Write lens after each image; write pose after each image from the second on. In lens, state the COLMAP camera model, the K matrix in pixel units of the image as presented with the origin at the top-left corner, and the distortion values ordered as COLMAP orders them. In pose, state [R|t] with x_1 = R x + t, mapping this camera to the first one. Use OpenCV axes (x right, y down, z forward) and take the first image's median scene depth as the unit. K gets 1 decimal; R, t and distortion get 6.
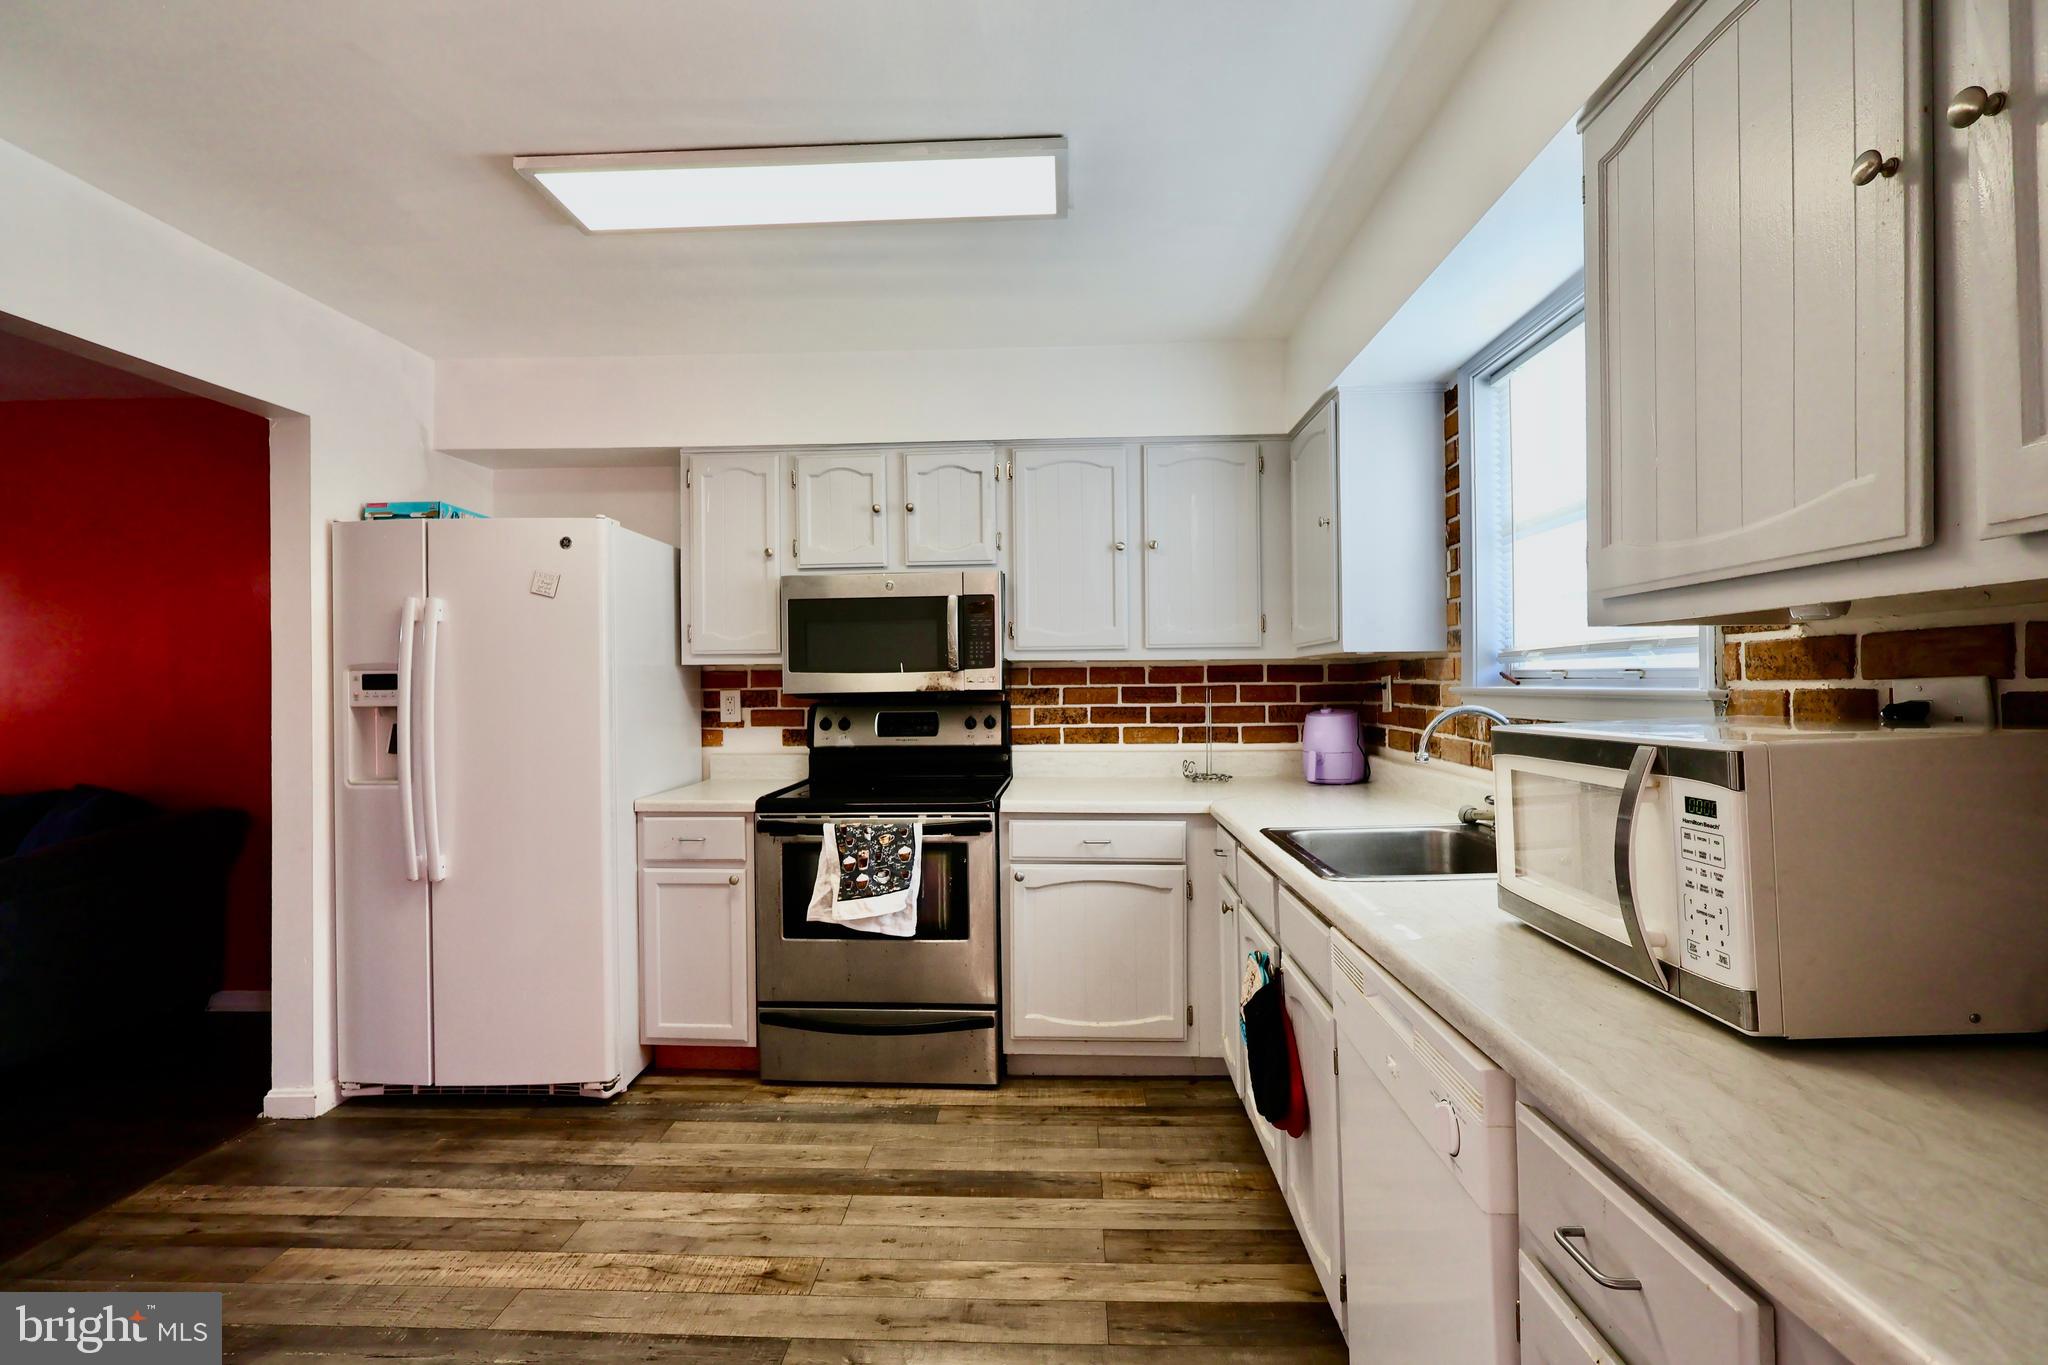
lens RADIAL K [[943.8, 0, 1024.0], [0, 943.8, 682.5], [0, 0, 1]] dist [-0.002774, -0.000423]
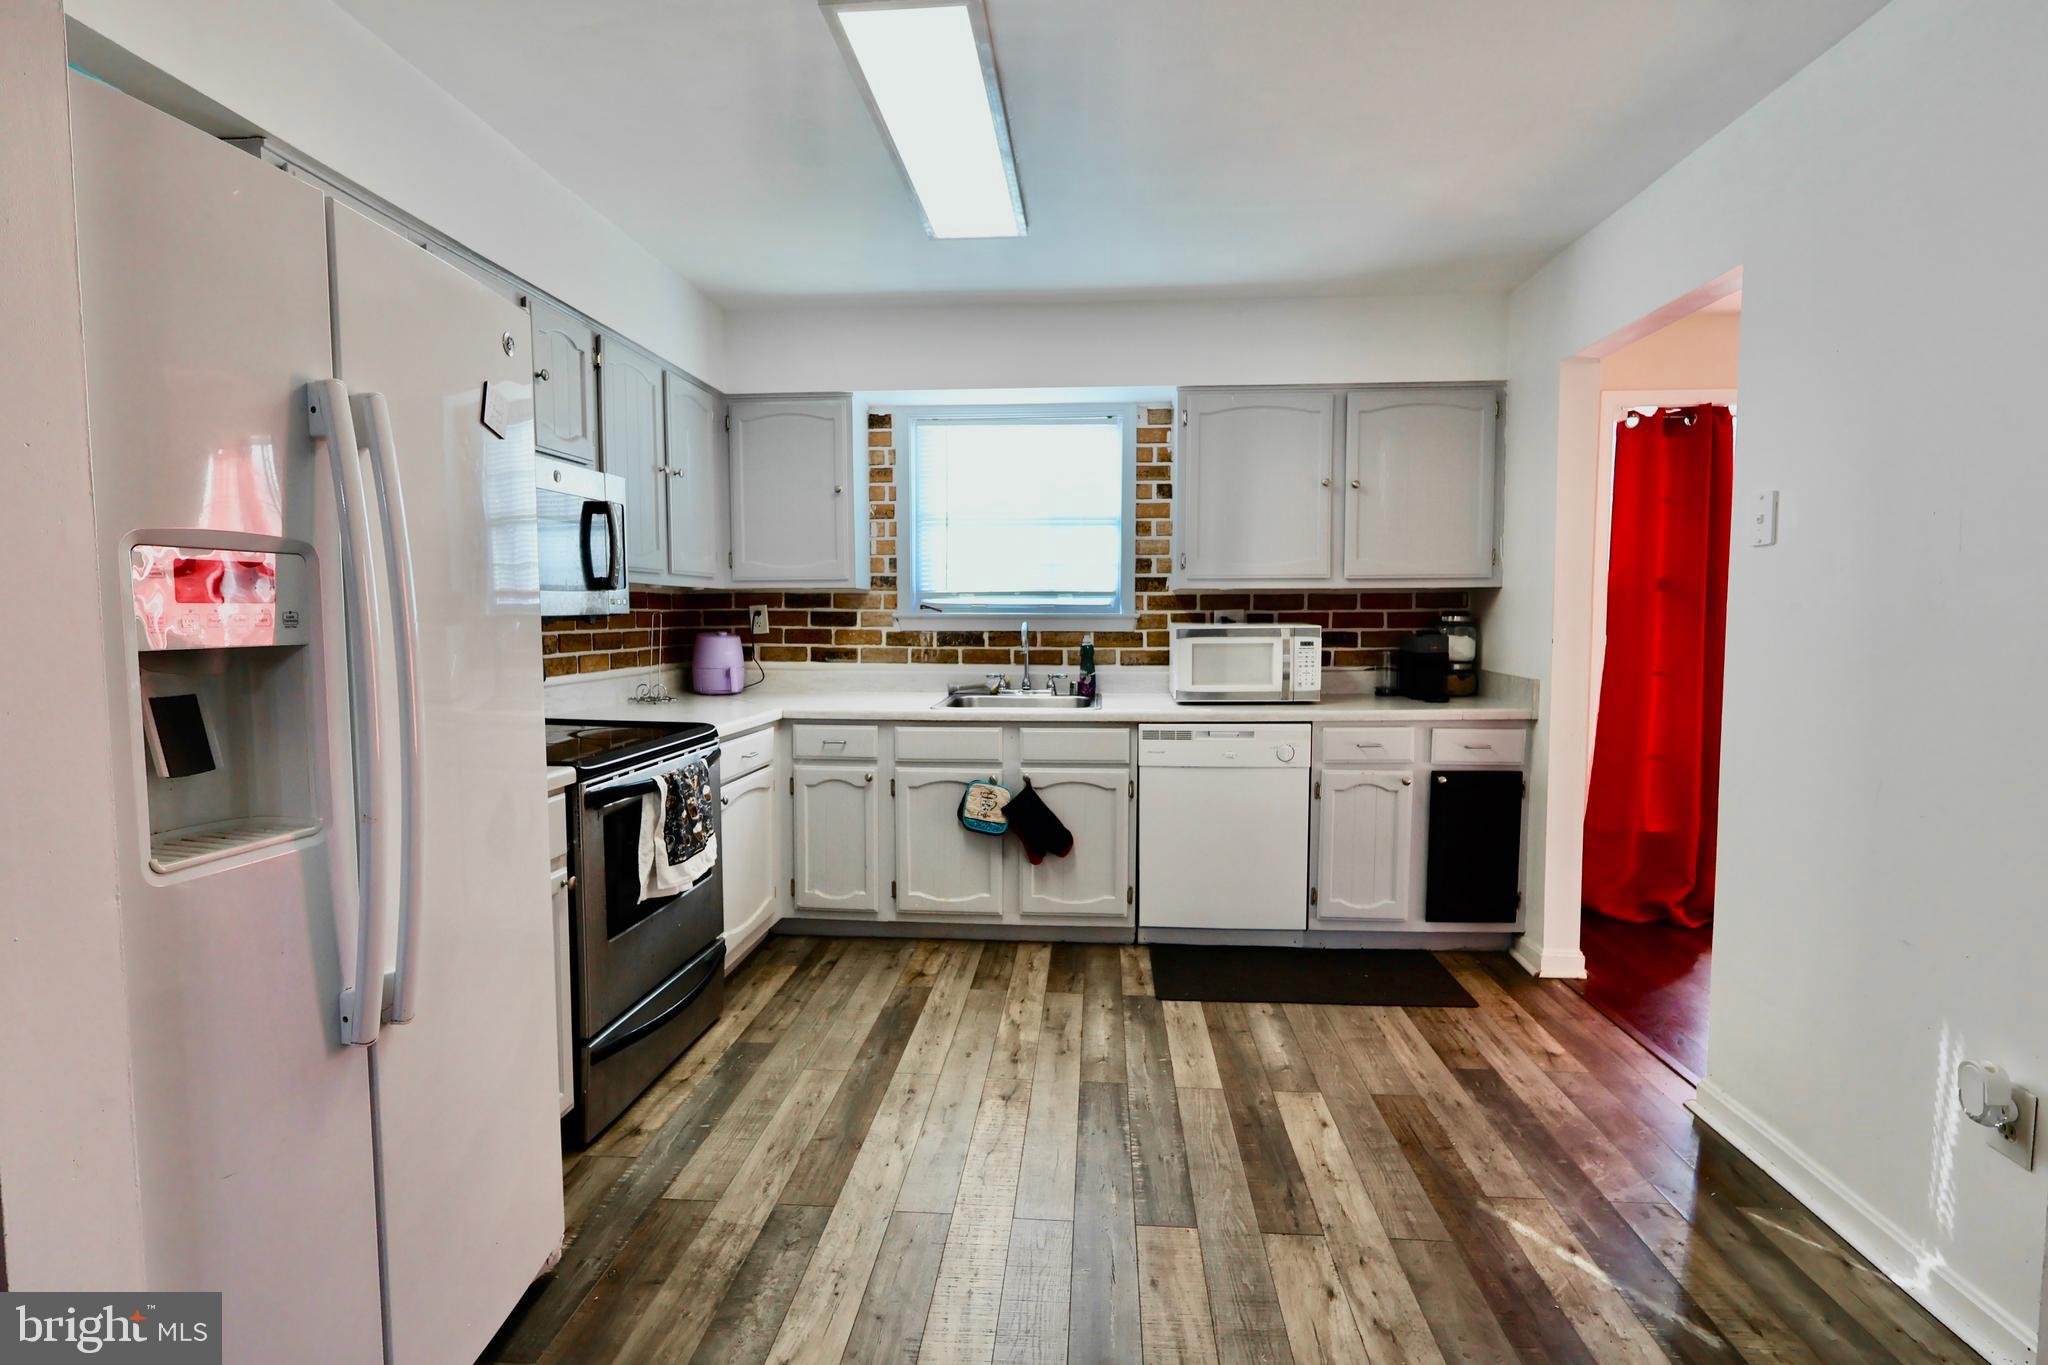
lens RADIAL K [[986.4, 0, 1024.0], [0, 986.4, 682.5], [0, 0, 1]] dist [-0.001889, -0.000197]
pose [[0.032453, -0.063095, 0.997480, -1.193304], [-0.001475, 0.998001, 0.063176, 0.015678], [-0.999472, -0.003522, 0.032295, 0.750279]]
